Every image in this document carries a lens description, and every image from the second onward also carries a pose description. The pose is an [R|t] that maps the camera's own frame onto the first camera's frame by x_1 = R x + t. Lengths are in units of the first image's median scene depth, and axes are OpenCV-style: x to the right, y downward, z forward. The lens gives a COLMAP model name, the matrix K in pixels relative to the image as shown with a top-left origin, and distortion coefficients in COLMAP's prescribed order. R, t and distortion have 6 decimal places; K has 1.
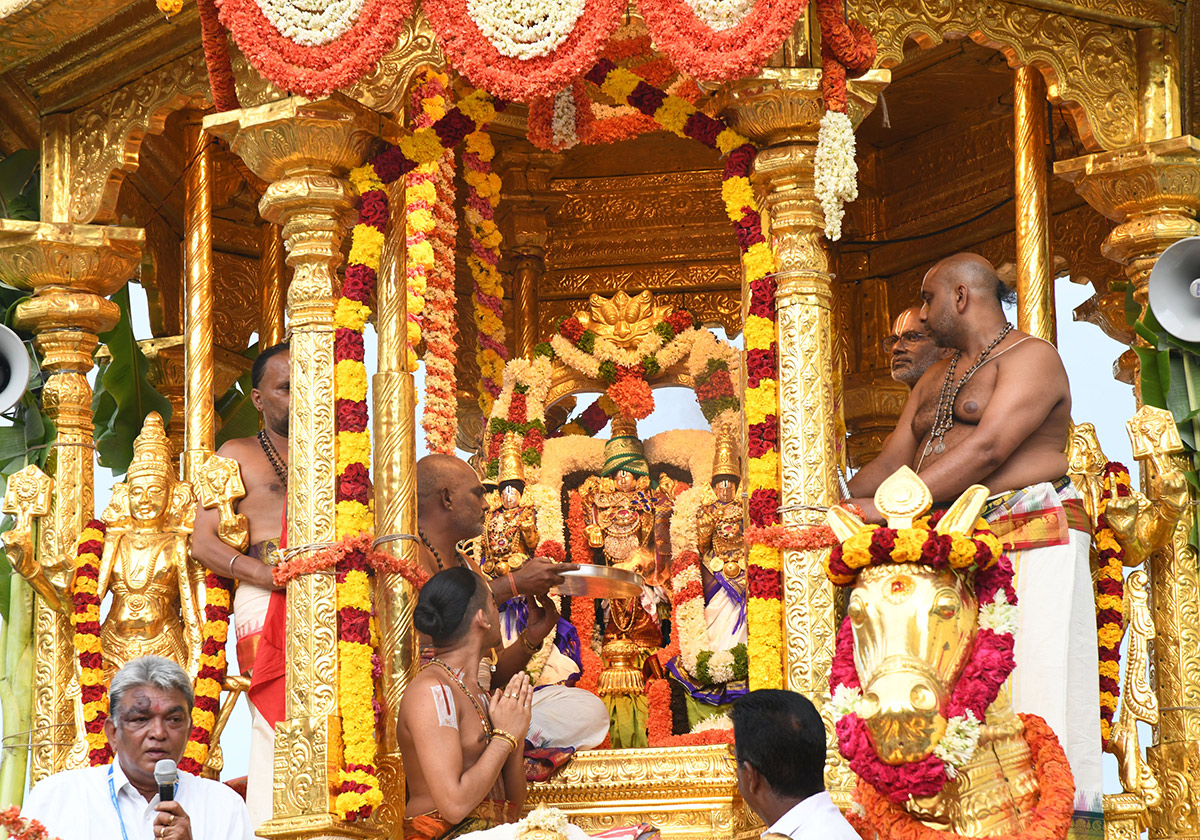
lens RADIAL K [[4033.6, 0, 564.3], [0, 4033.6, 420.1], [0, 0, 1]] dist [1.328920, -0.179099]
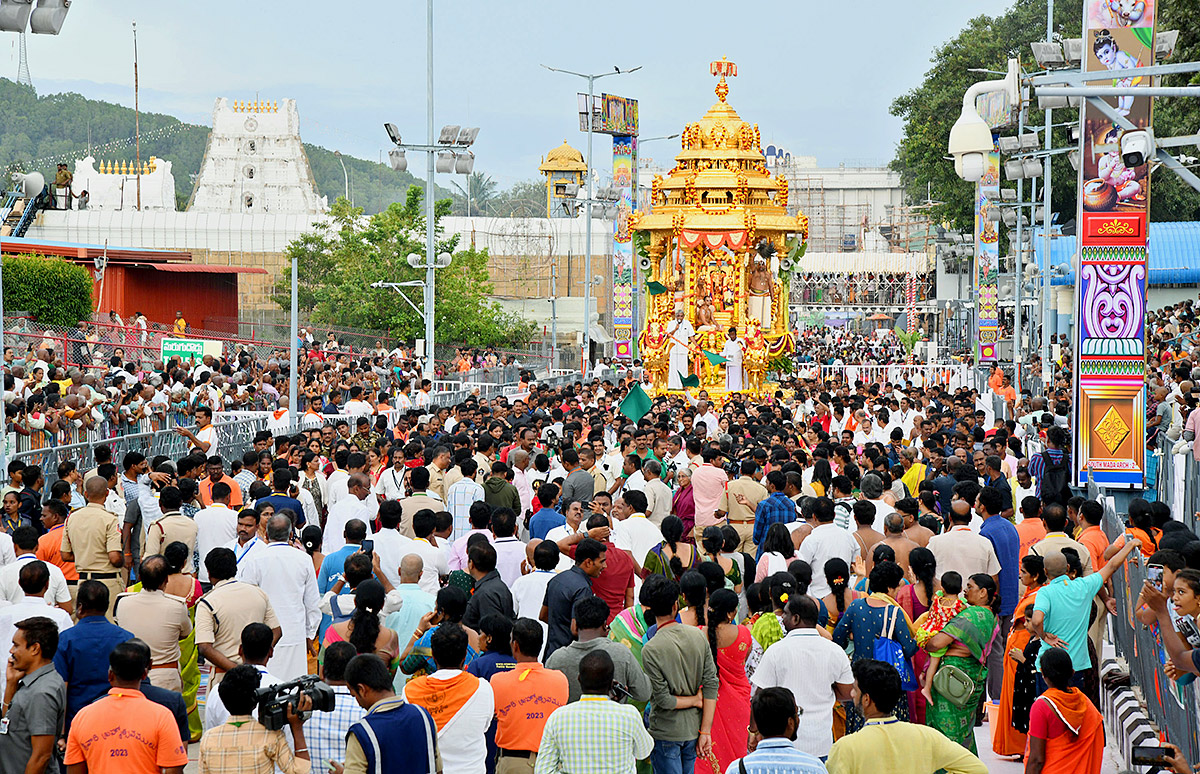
lens RADIAL K [[1864.5, 0, 667.2], [0, 1864.5, 383.4], [0, 0, 1]] dist [0.015751, 12.444516]
pose [[0.996635, 0.036734, 0.073277, -0.371365], [-0.055688, 0.959414, 0.276450, -0.851874], [-0.060148, -0.279600, 0.958231, -2.806406]]
